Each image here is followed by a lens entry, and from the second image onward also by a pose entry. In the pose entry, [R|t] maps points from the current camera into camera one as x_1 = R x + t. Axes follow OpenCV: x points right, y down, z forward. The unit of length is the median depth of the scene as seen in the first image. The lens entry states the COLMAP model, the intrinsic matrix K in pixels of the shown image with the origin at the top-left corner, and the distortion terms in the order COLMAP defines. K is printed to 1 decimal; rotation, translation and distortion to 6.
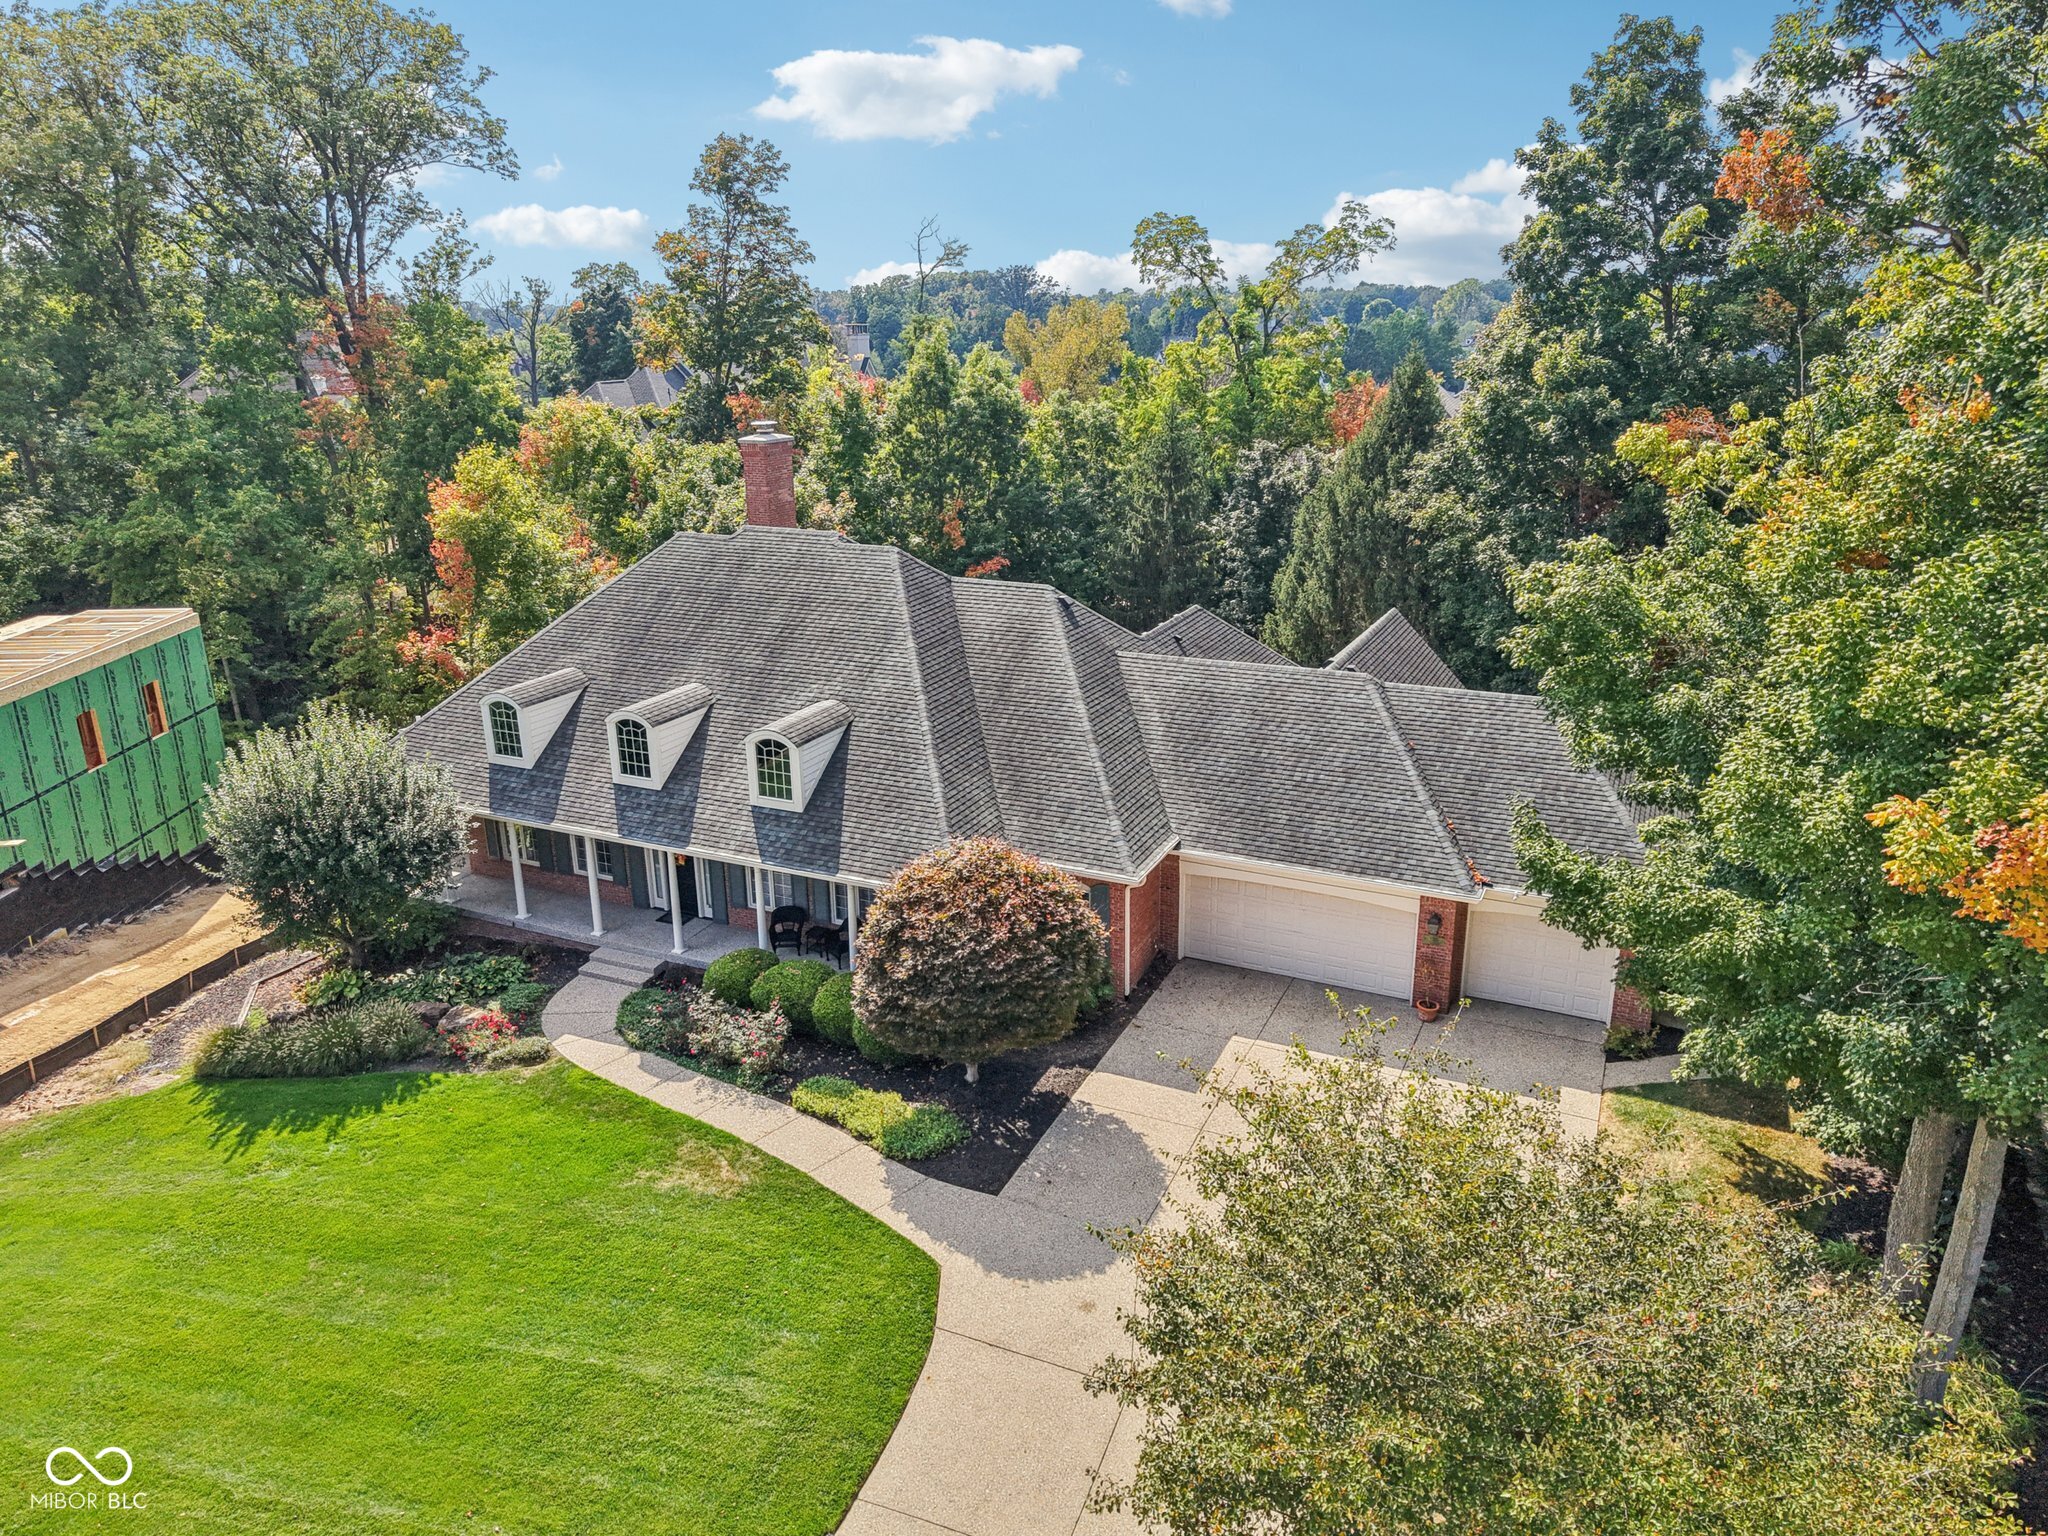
lens RADIAL K [[1392.3, 0, 1013.8], [0, 1392.3, 766.2], [0, 0, 1]] dist [0.007757, 0.001047]
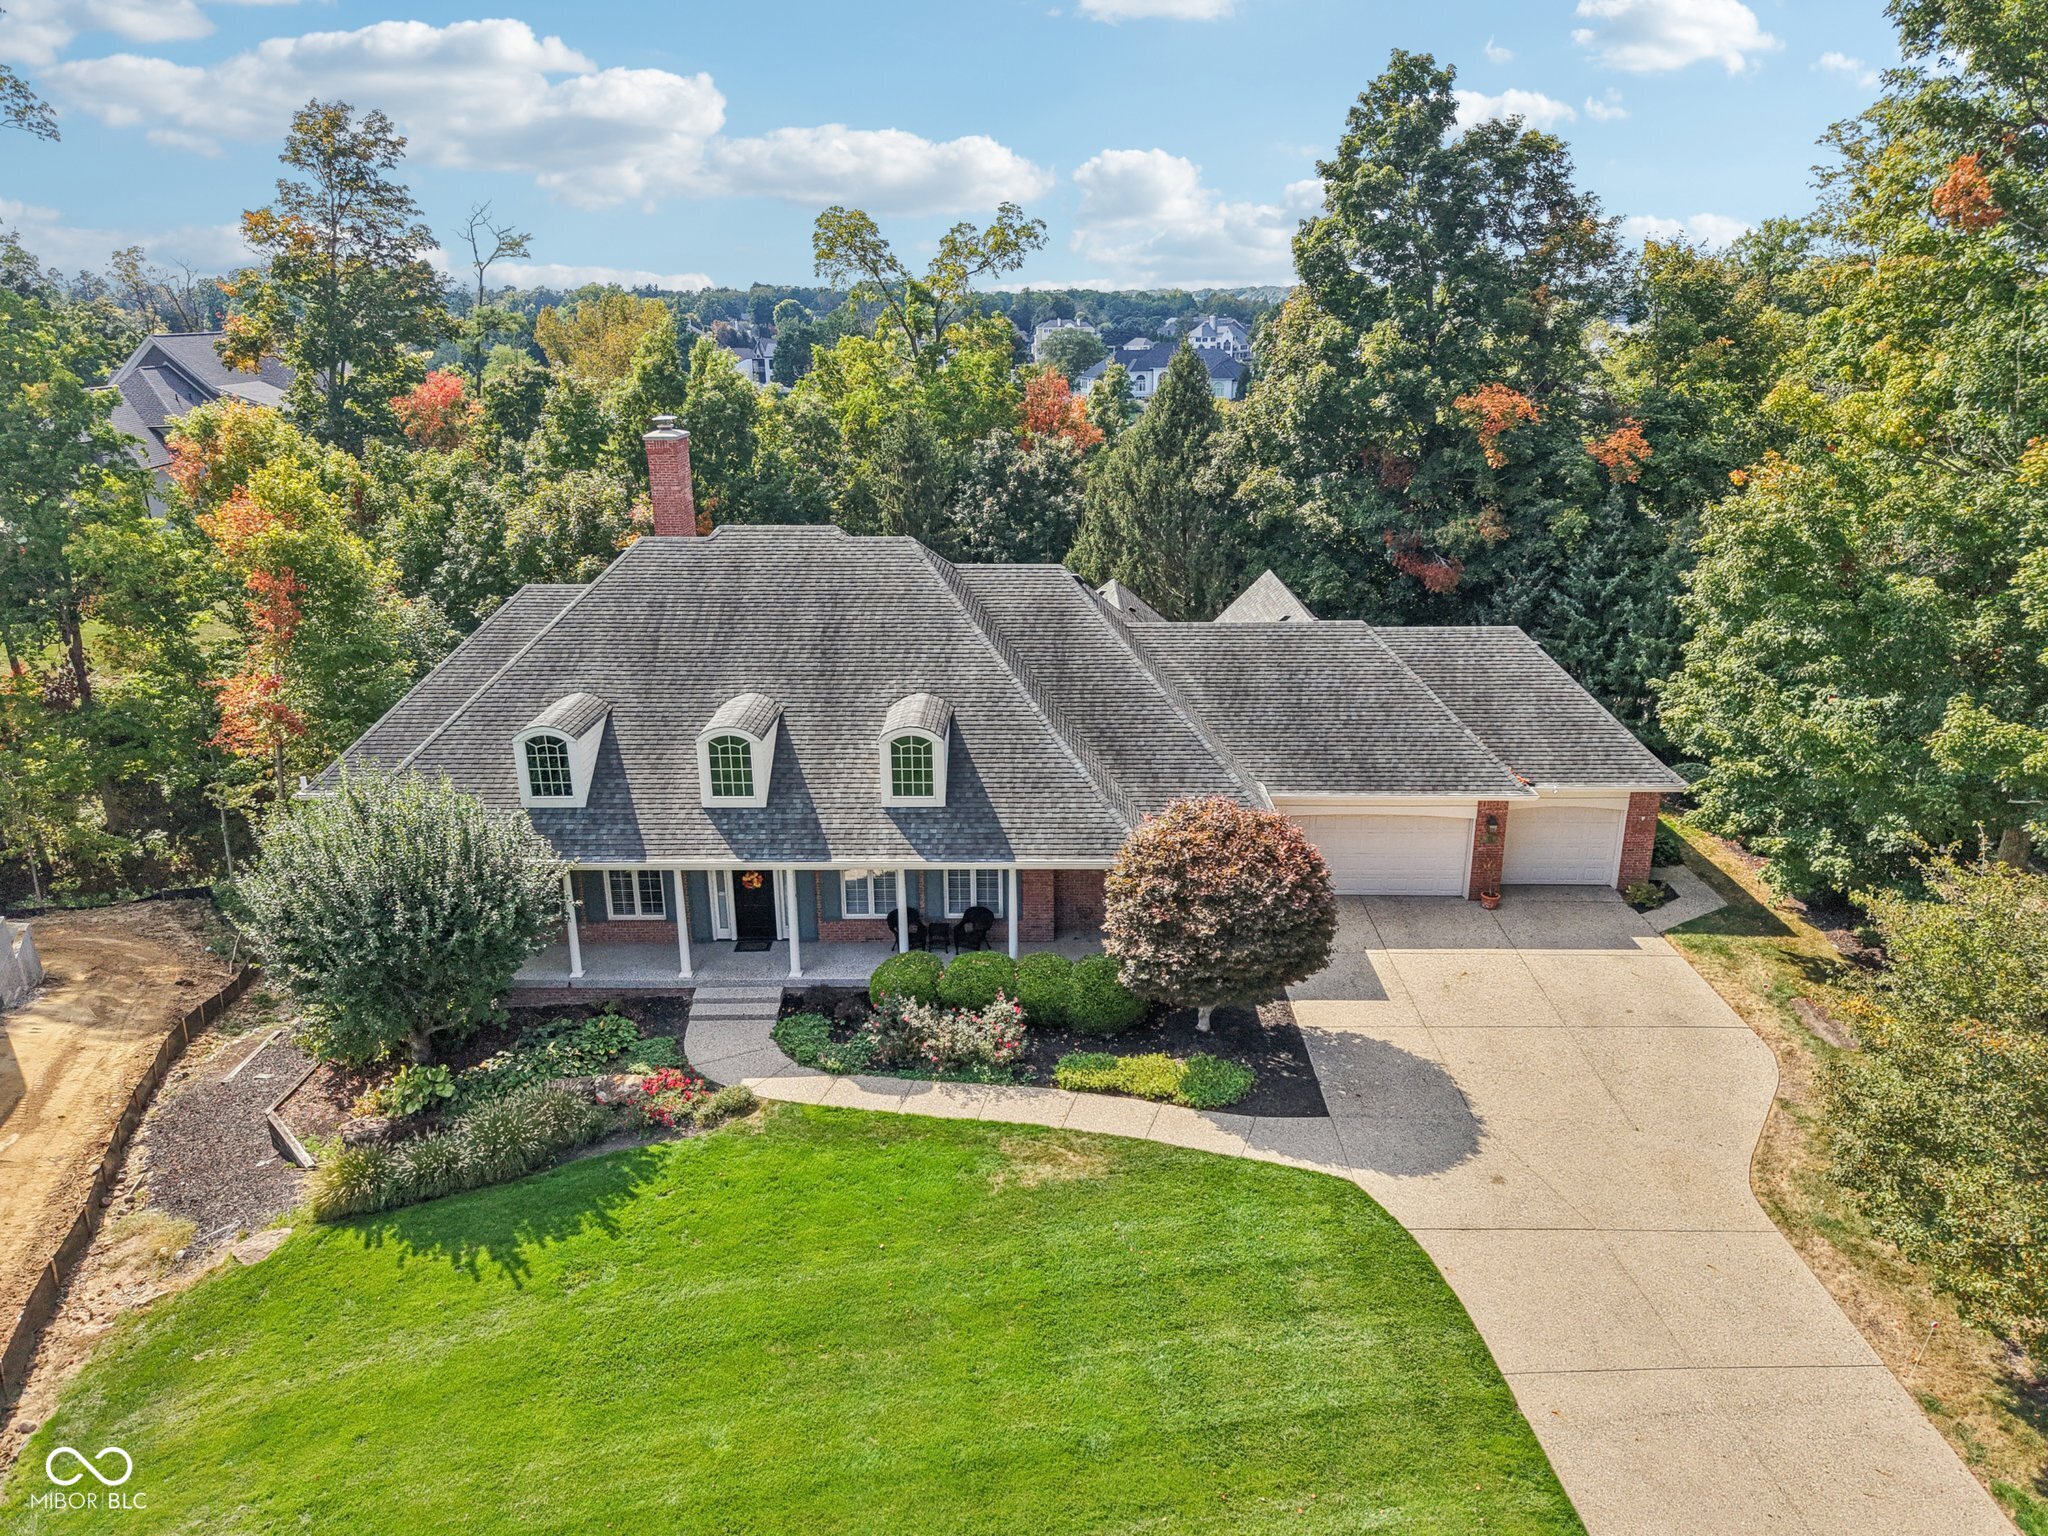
lens RADIAL K [[1390.9, 0, 1016.7], [0, 1390.9, 770.3], [0, 0, 1]] dist [0.021080, -0.018307]
pose [[0.912434, -0.125121, 0.389626, -0.460517], [0.124581, 0.991848, 0.026766, -0.011426], [-0.389799, 0.024117, 0.920584, 0.072403]]
